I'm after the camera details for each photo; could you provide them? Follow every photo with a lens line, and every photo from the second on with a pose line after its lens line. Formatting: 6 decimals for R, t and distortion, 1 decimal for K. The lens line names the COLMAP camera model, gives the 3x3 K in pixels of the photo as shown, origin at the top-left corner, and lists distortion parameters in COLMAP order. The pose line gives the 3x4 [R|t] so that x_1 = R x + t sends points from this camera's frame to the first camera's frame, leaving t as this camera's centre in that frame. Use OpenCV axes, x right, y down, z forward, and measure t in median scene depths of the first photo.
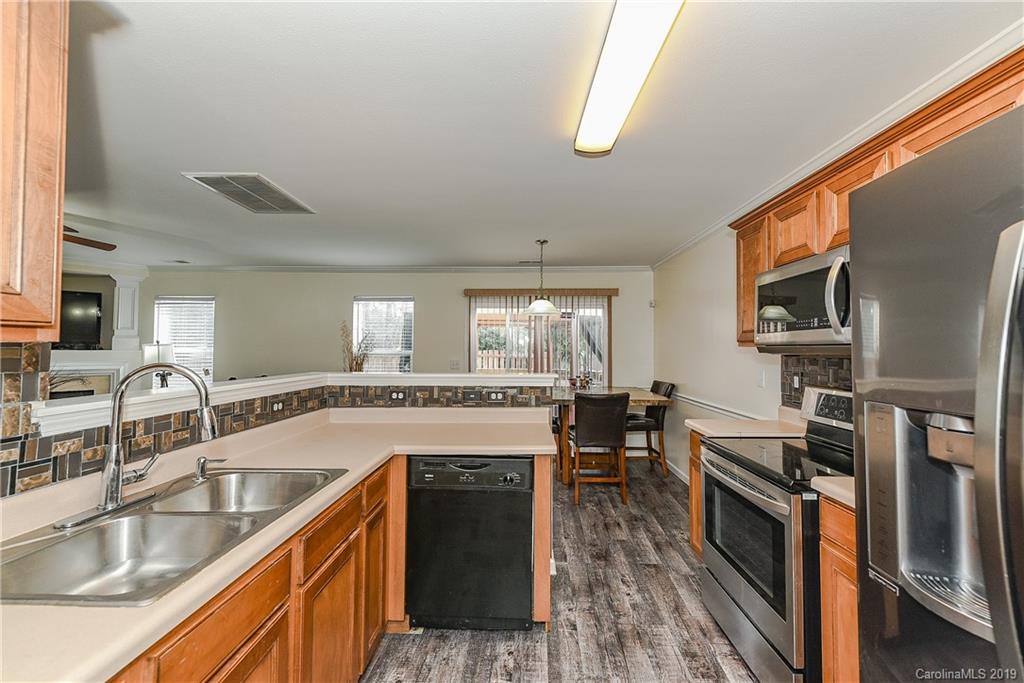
lens RADIAL K [[405.2, 0, 518.7], [0, 405.2, 338.3], [0, 0, 1]] dist [0.004470, -0.001860]
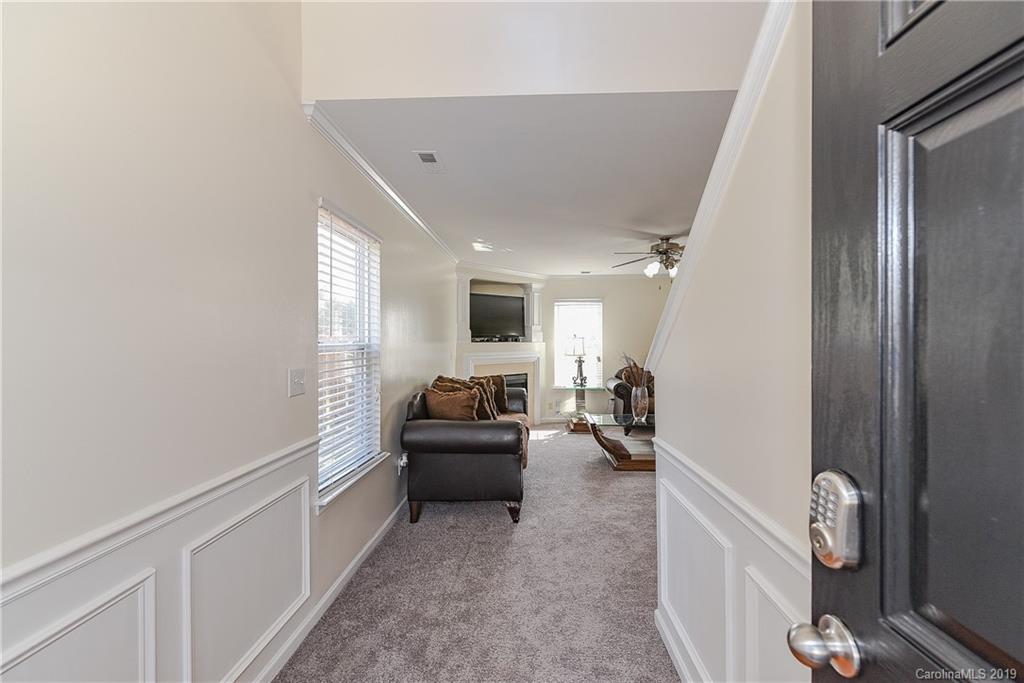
lens RADIAL K [[405.2, 0, 512.2], [0, 405.2, 339.8], [0, 0, 1]] dist [0.004470, -0.001860]
pose [[0.999370, -0.004412, -0.035230, -2.336152], [0.005151, 0.999768, 0.020921, -0.012455], [0.035129, -0.021089, 0.999160, -0.622137]]
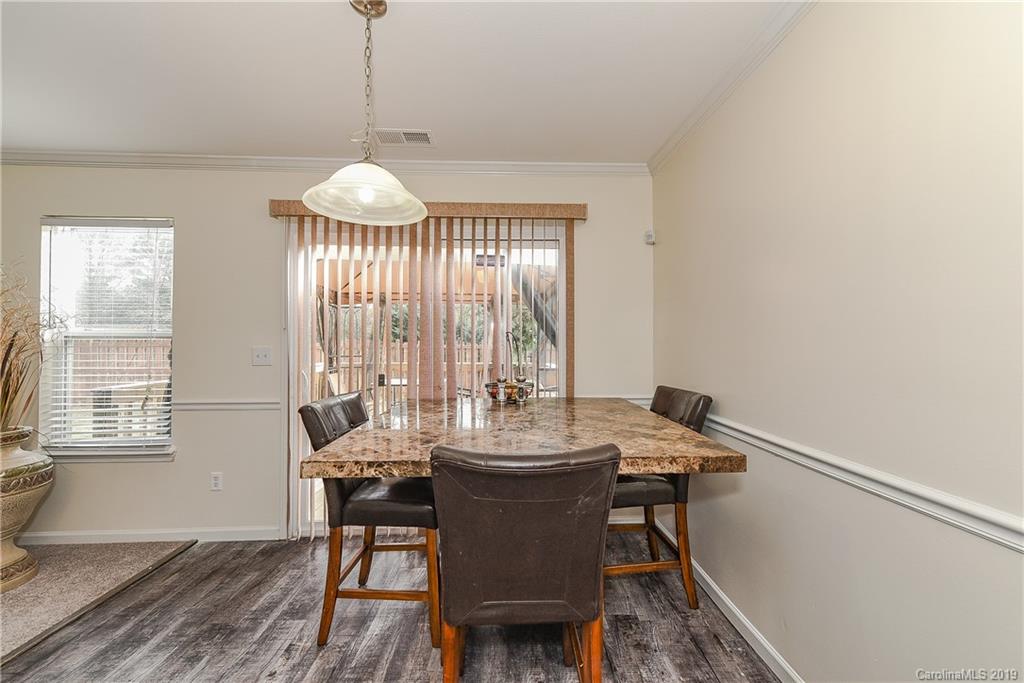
lens RADIAL K [[405.2, 0, 508.6], [0, 405.2, 341.6], [0, 0, 1]] dist [0.004470, -0.001860]
pose [[0.998724, -0.001001, 0.050499, 0.284557], [0.000414, 0.999932, 0.011622, 0.096050], [-0.050508, -0.011586, 0.998656, 1.151112]]
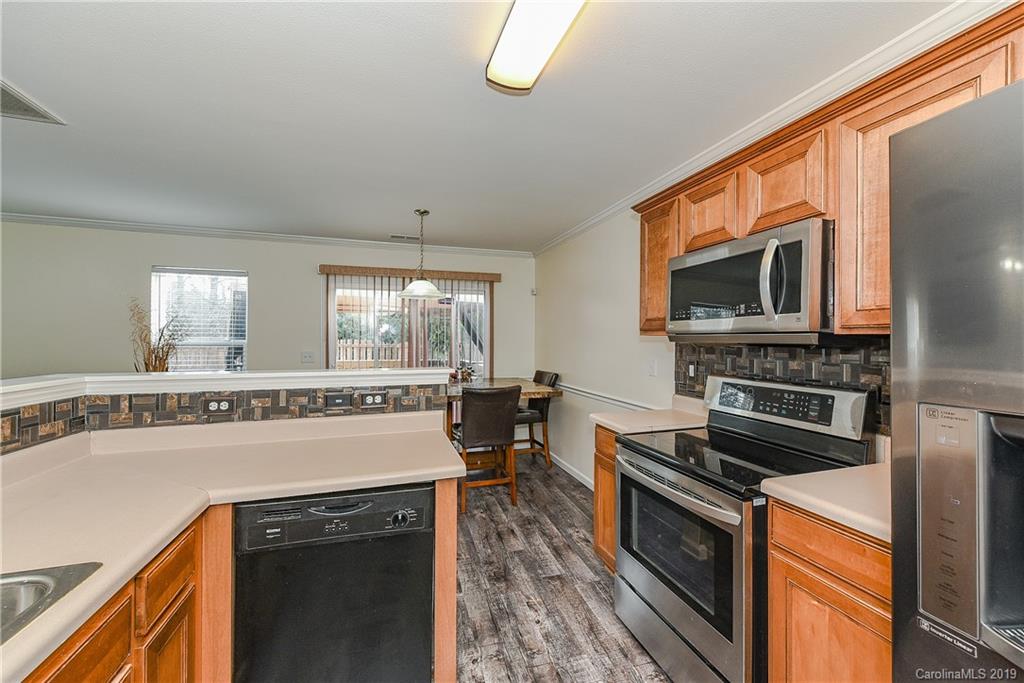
lens RADIAL K [[405.2, 0, 519.1], [0, 405.2, 338.4], [0, 0, 1]] dist [0.004470, -0.001860]
pose [[0.945227, 0.000186, 0.326414, -0.050280], [-0.008762, 0.999654, 0.024804, 0.007393], [-0.326297, -0.026306, 0.944901, 0.216622]]
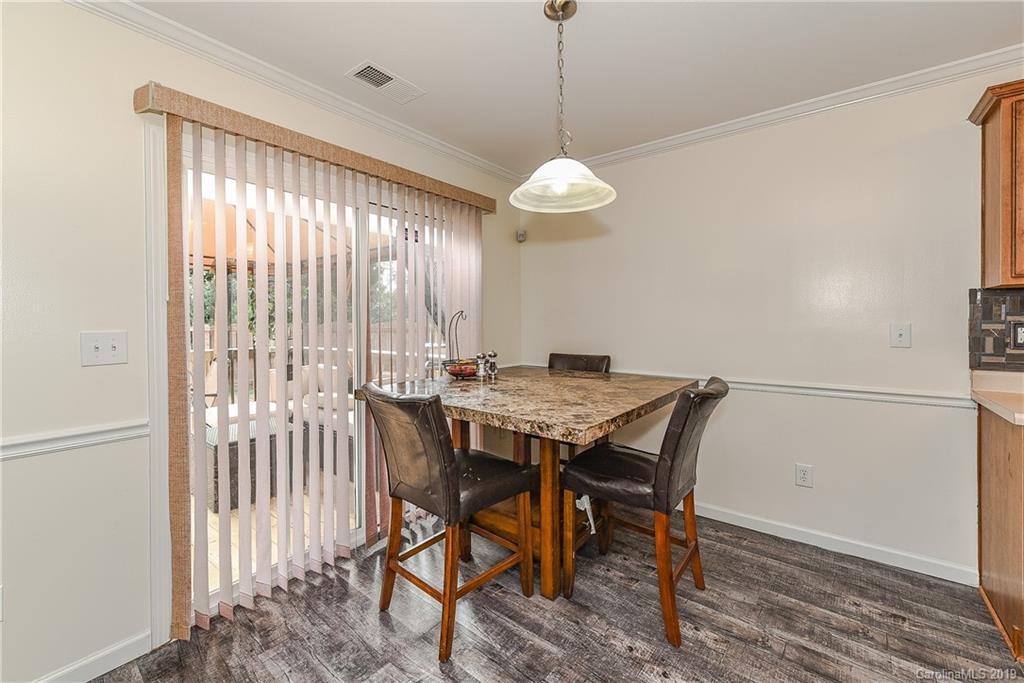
lens RADIAL K [[424.4, 0, 509.1], [0, 424.4, 322.2], [0, 0, 1]] dist [-0.004002, 0.000339]
pose [[0.600935, -0.013627, 0.799182, -0.525407], [-0.010666, 0.999629, 0.025066, 0.083325], [-0.799227, -0.023587, 0.600567, 1.421769]]
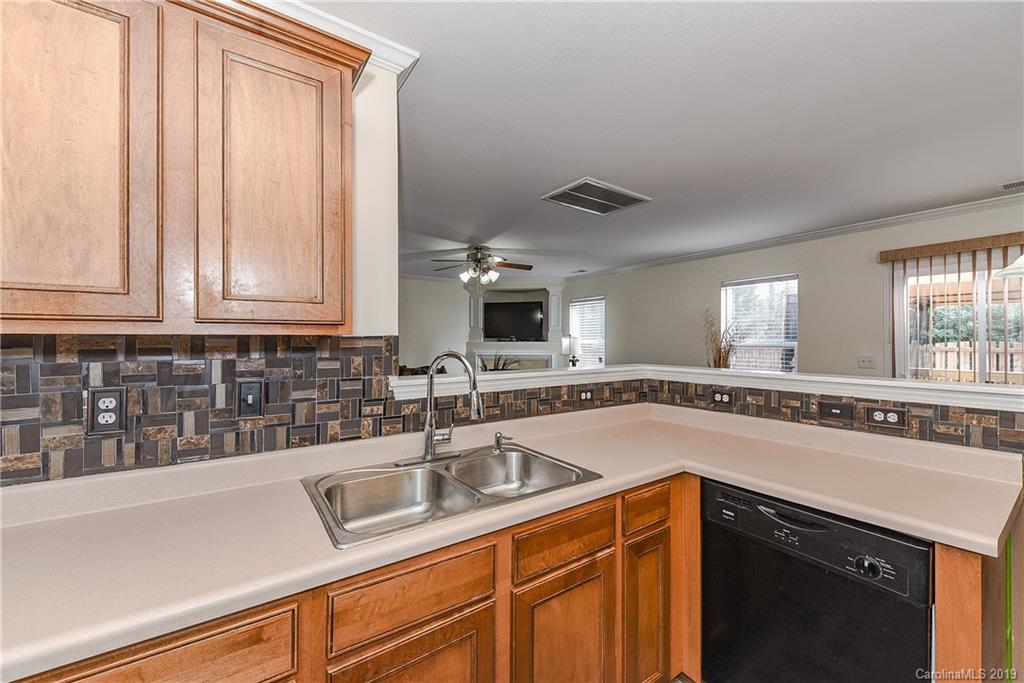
lens RADIAL K [[405.2, 0, 518.2], [0, 405.2, 337.7], [0, 0, 1]] dist [0.004470, -0.001860]
pose [[0.592683, -0.008697, -0.805389, 0.122439], [0.024042, 0.999687, 0.006897, 0.008037], [0.805077, -0.023451, 0.592707, 0.225060]]
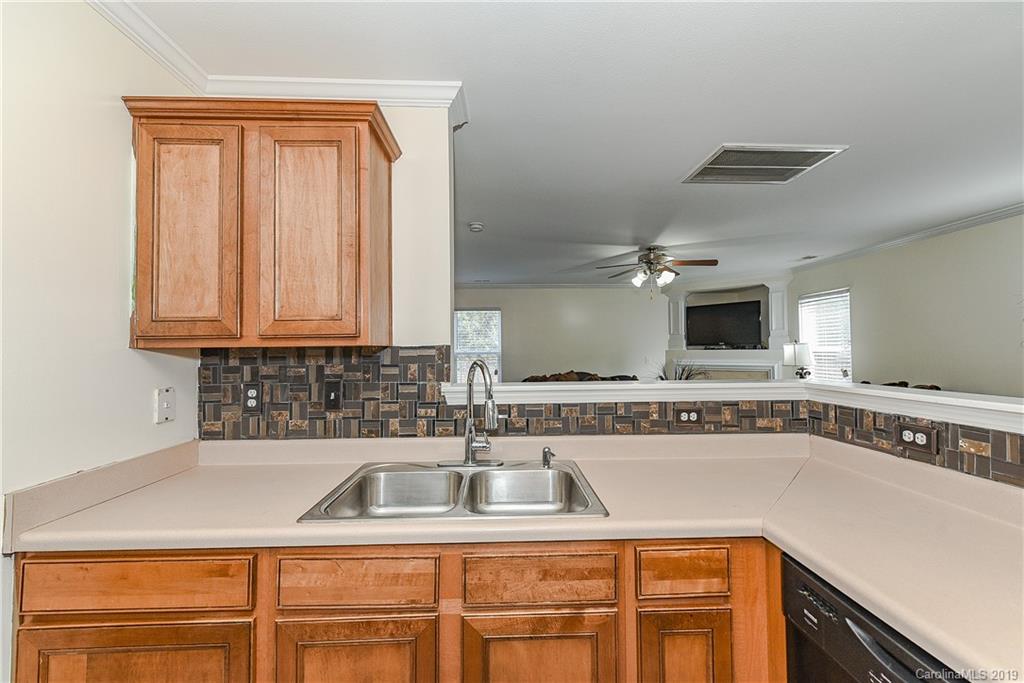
lens RADIAL K [[405.2, 0, 516.9], [0, 405.2, 337.6], [0, 0, 1]] dist [0.004470, -0.001860]
pose [[0.057864, -0.034827, -0.997717, 0.196970], [0.035923, 0.998817, -0.032782, 0.019026], [0.997678, -0.033944, 0.059047, 0.539960]]
